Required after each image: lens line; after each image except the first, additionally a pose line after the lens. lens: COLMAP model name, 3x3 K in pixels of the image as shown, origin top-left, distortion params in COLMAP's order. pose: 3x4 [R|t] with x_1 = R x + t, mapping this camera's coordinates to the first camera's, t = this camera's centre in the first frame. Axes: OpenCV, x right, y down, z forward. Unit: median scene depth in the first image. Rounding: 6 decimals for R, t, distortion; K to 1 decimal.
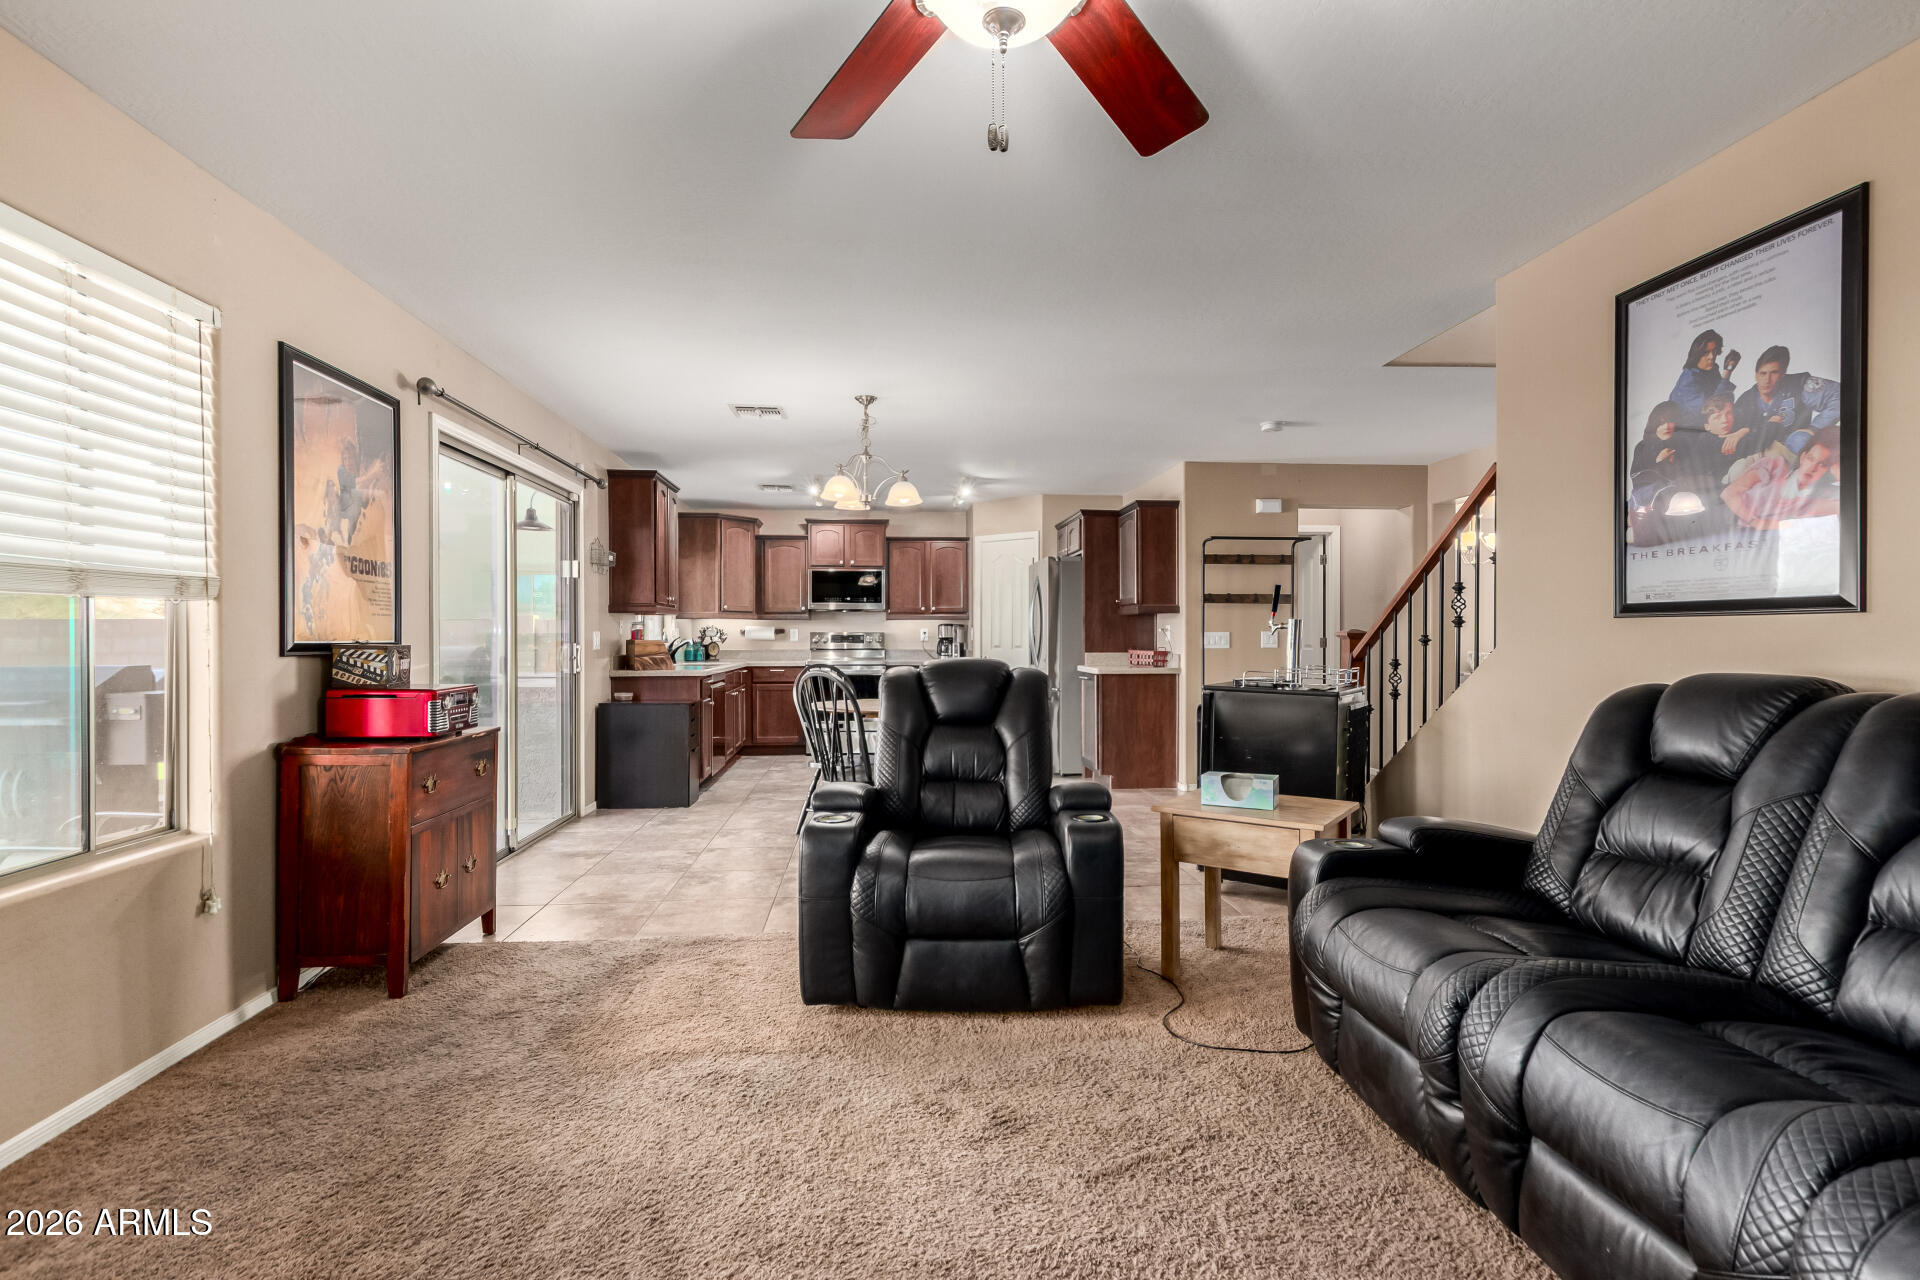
lens RADIAL K [[892.2, 0, 959.3], [0, 892.2, 640.6], [0, 0, 1]] dist [0.009771, -0.003721]
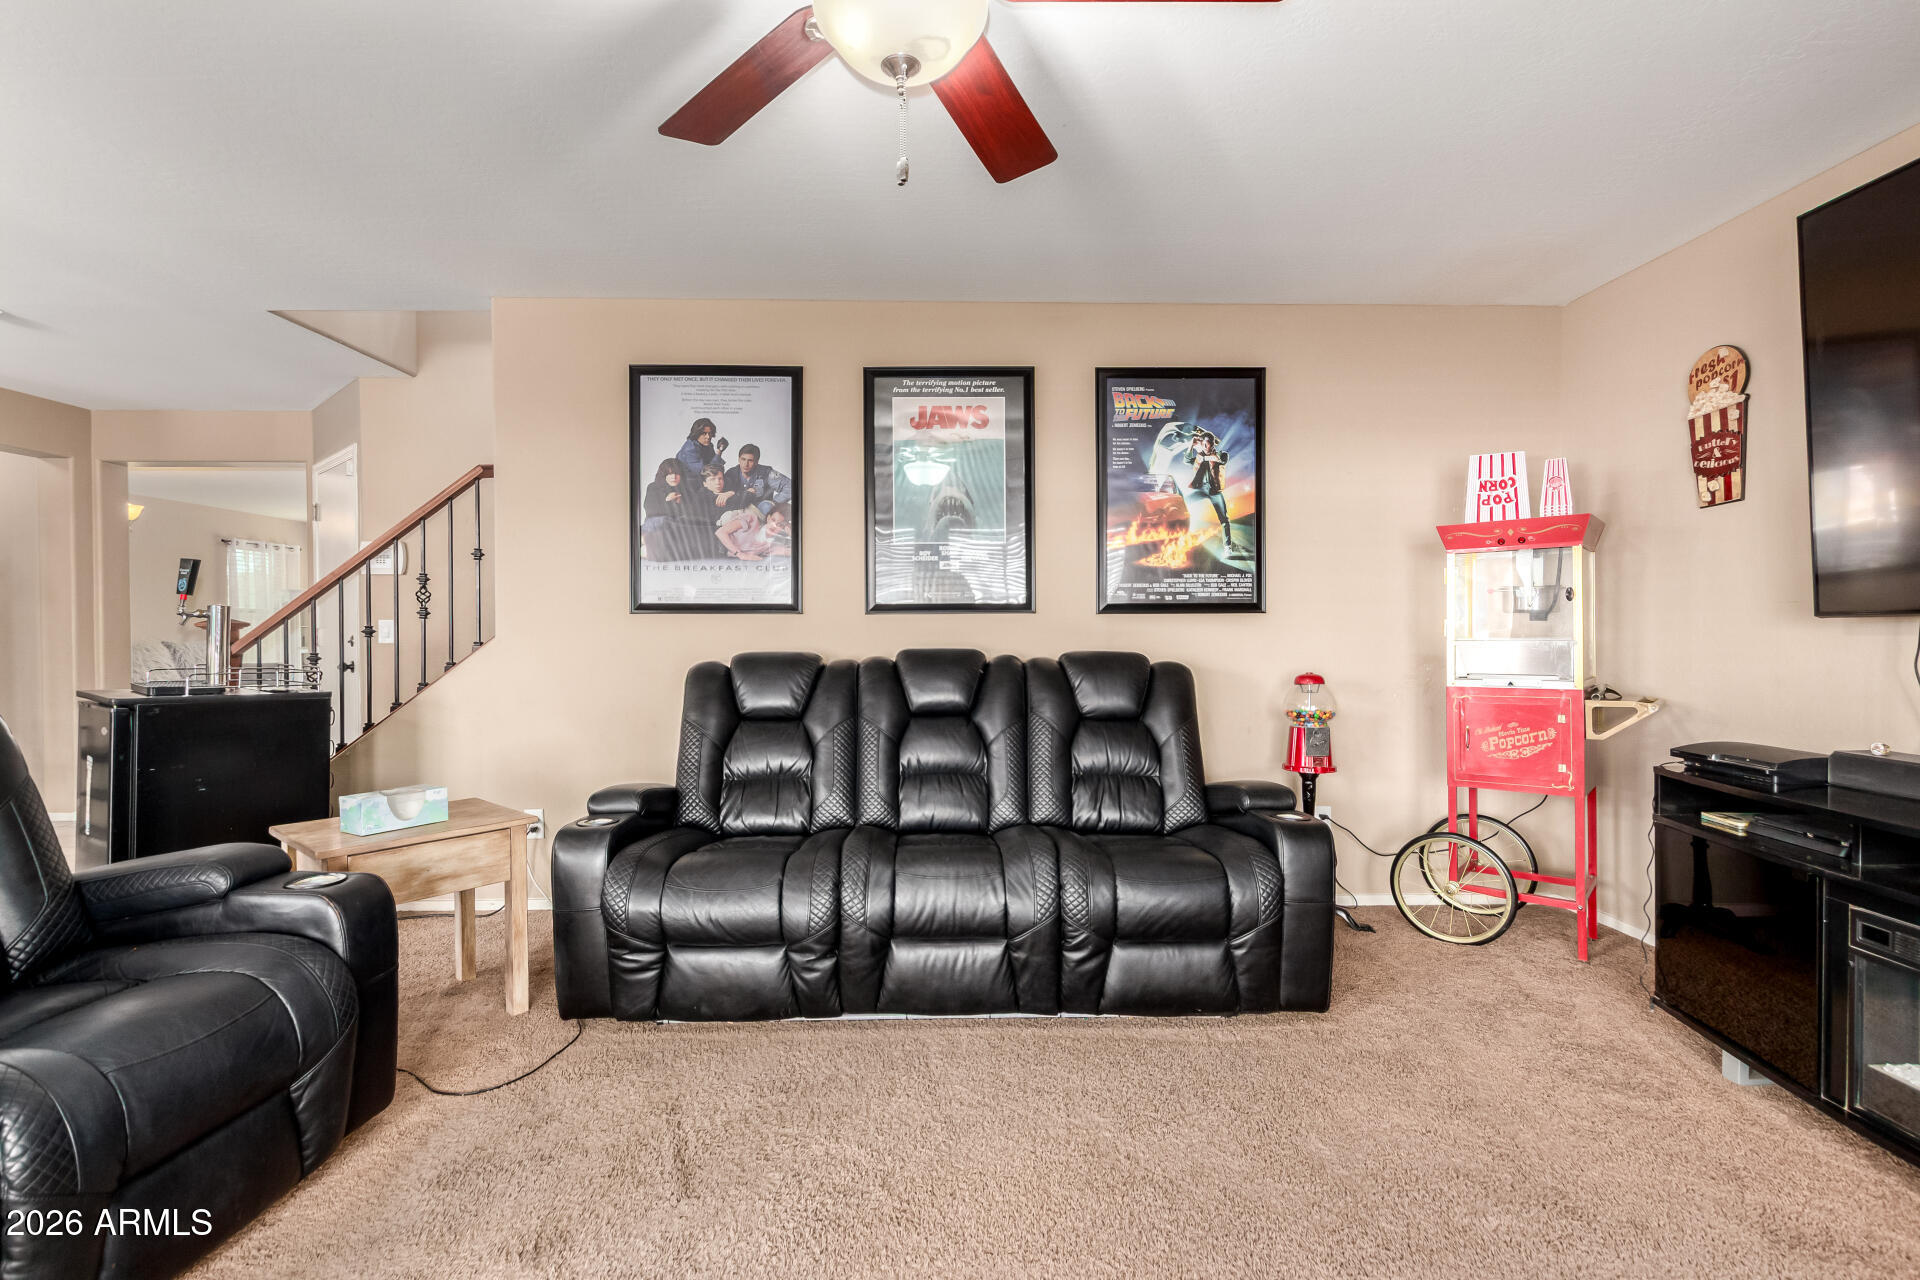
lens RADIAL K [[892.2, 0, 951.0], [0, 892.2, 638.6], [0, 0, 1]] dist [0.009771, -0.003721]
pose [[0.092553, -0.014037, 0.995609, -0.598837], [0.002848, 0.999900, 0.013833, -0.006706], [-0.995704, 0.001556, 0.092584, 0.485199]]
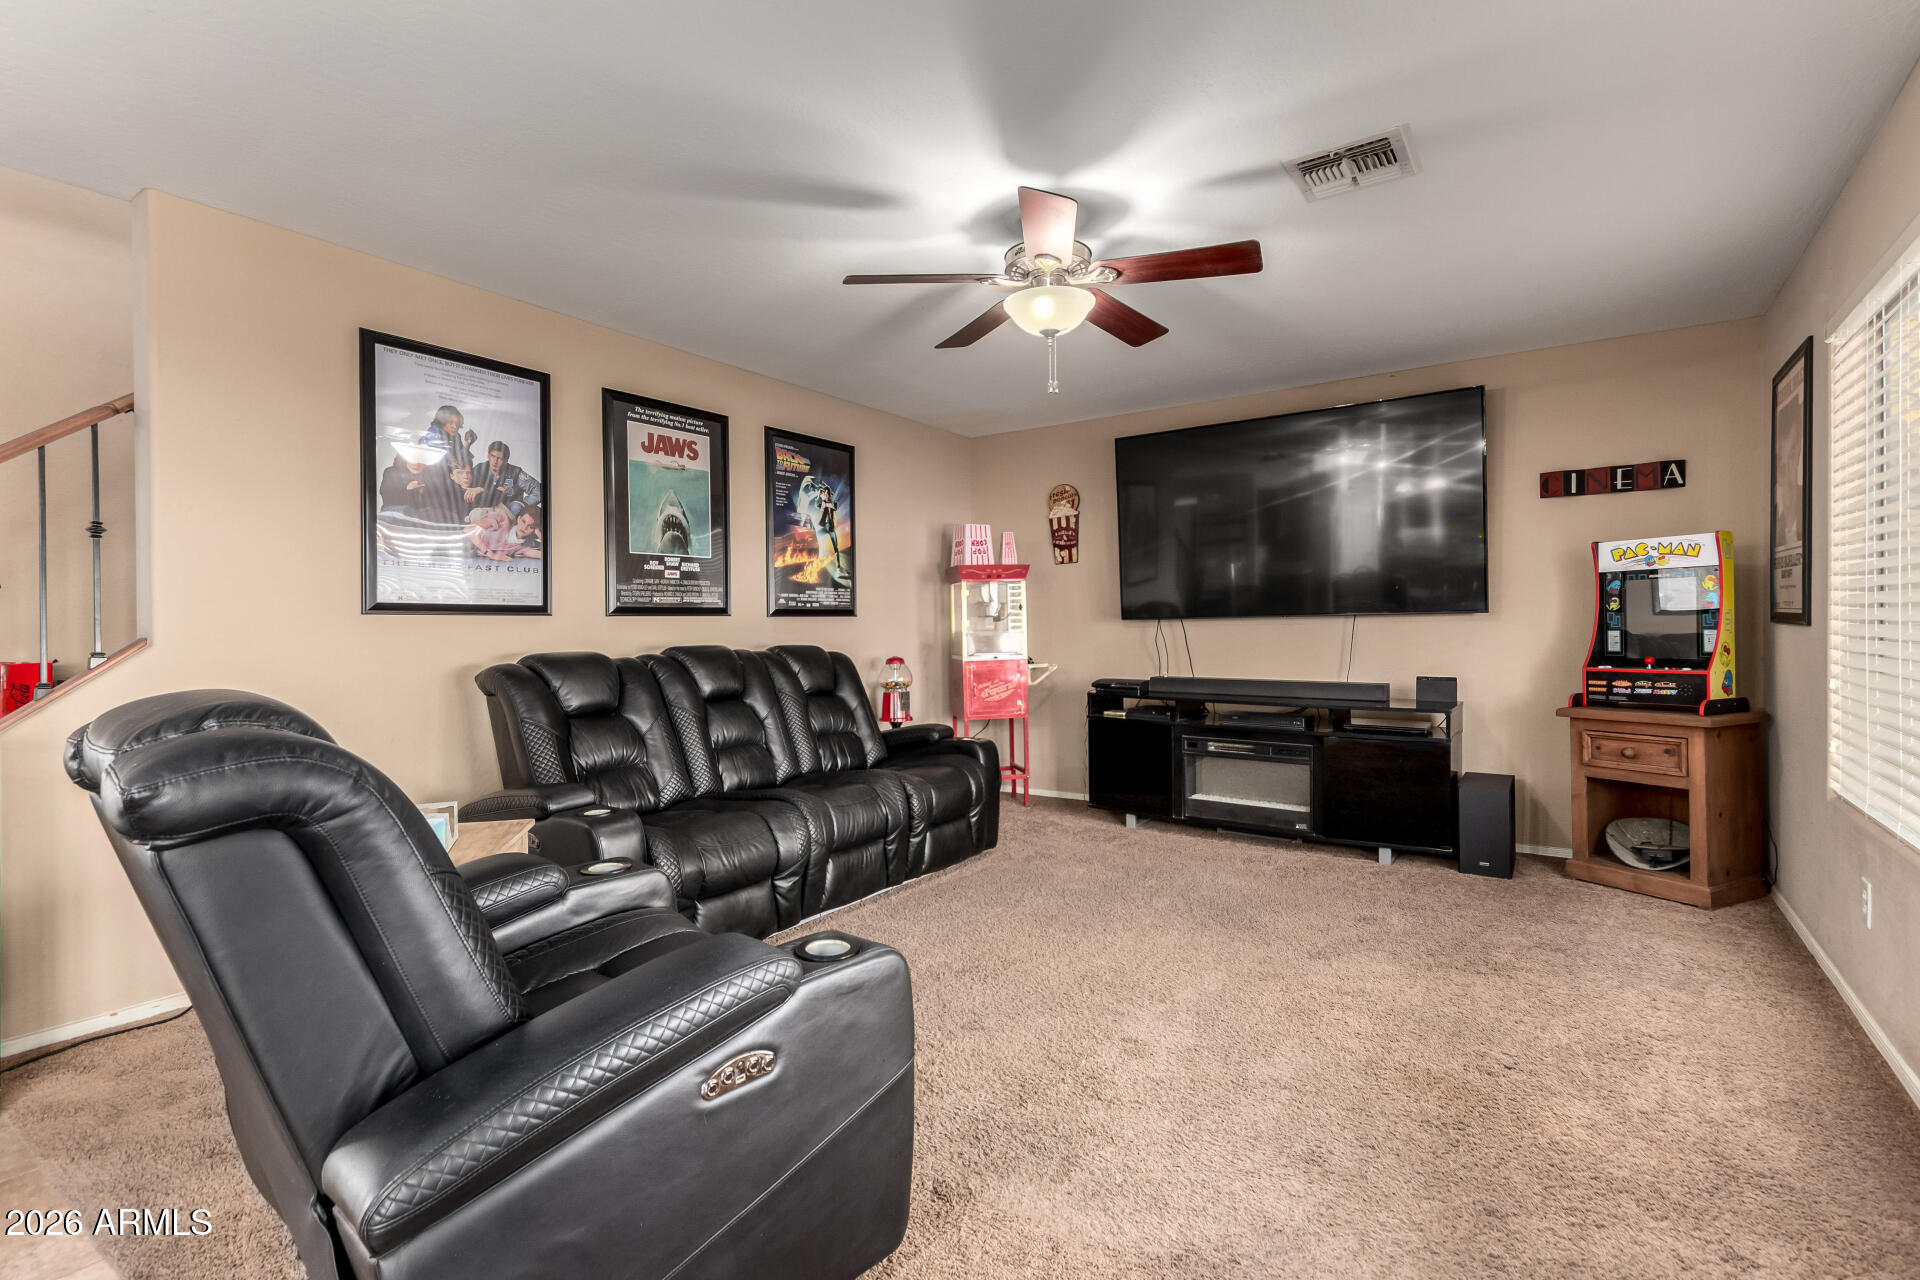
lens RADIAL K [[892.2, 0, 962.0], [0, 892.2, 628.3], [0, 0, 1]] dist [0.009771, -0.003721]
pose [[-0.753866, 0.003515, 0.657019, -0.667146], [0.009025, 0.999947, 0.005006, -0.007694], [-0.656966, 0.009703, -0.753858, 1.573345]]
